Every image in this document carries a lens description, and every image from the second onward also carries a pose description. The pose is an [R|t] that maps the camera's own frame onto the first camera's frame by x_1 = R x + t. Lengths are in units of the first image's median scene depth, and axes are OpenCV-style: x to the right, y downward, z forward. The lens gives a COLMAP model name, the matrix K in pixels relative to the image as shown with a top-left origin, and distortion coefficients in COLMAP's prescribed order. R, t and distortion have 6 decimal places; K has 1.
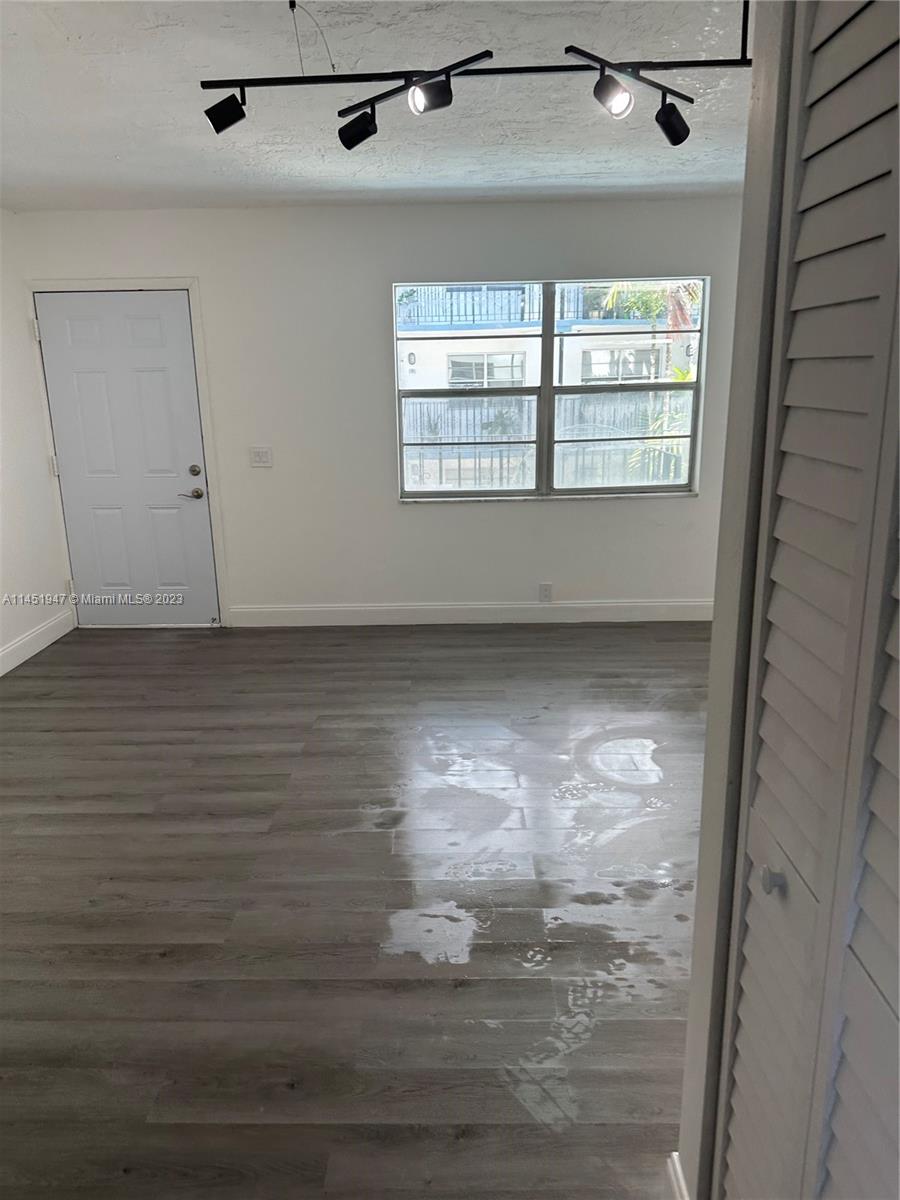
lens RADIAL K [[854.0, 0, 428.8], [0, 854.0, 620.7], [0, 0, 1]] dist [0.160108, -0.358709]
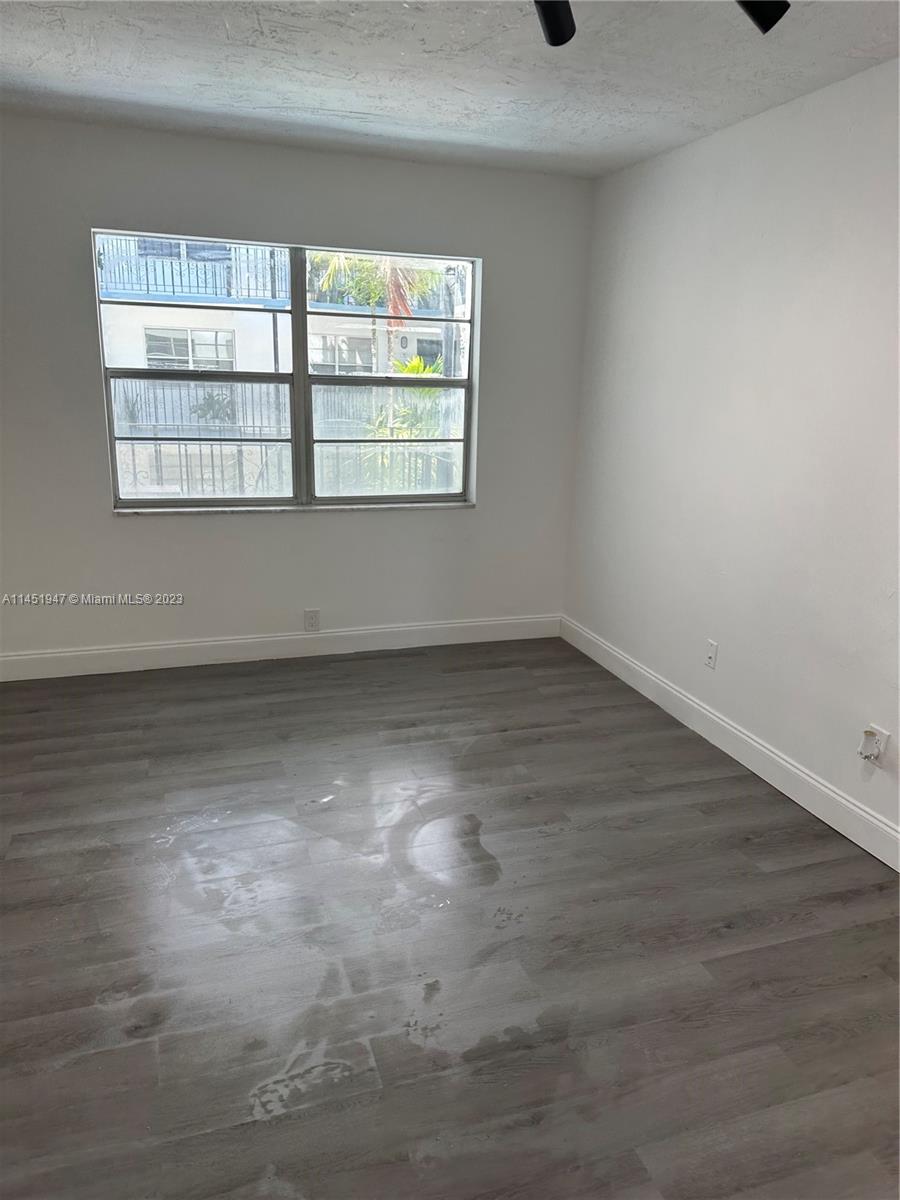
lens RADIAL K [[865.0, 0, 458.7], [0, 865.0, 603.7], [0, 0, 1]] dist [0.067556, -0.066625]
pose [[0.933261, -0.046723, 0.356147, -0.029776], [0.047673, 0.998844, 0.006115, -0.050586], [-0.356021, 0.011272, 0.934410, 0.173487]]
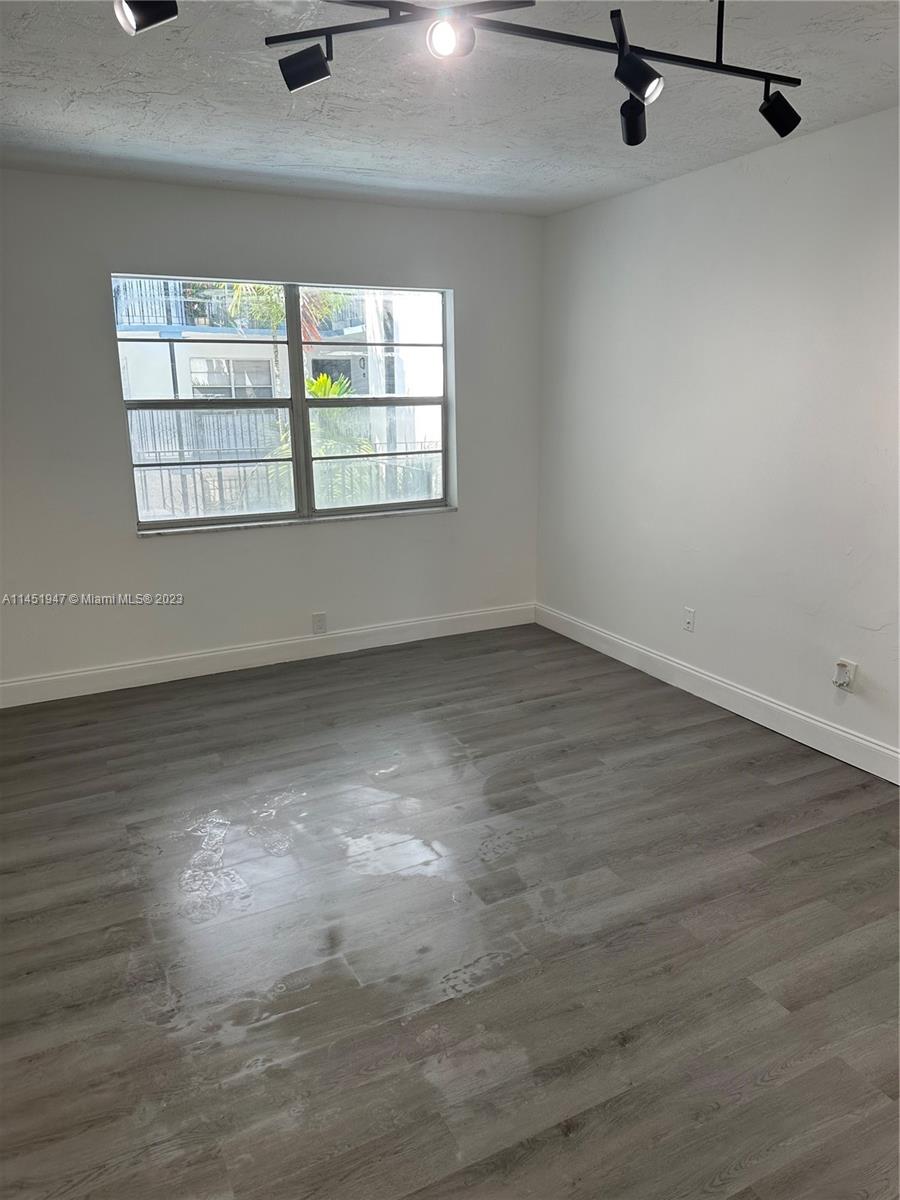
lens RADIAL K [[870.5, 0, 450.0], [0, 870.5, 600.0], [0, 0, 1]] dist [0.079268, -0.094407]
pose [[0.870226, -0.107527, 0.480775, -0.190213], [0.124462, 0.992219, -0.003369, -0.039616], [-0.476671, 0.062770, 0.876838, 0.135842]]
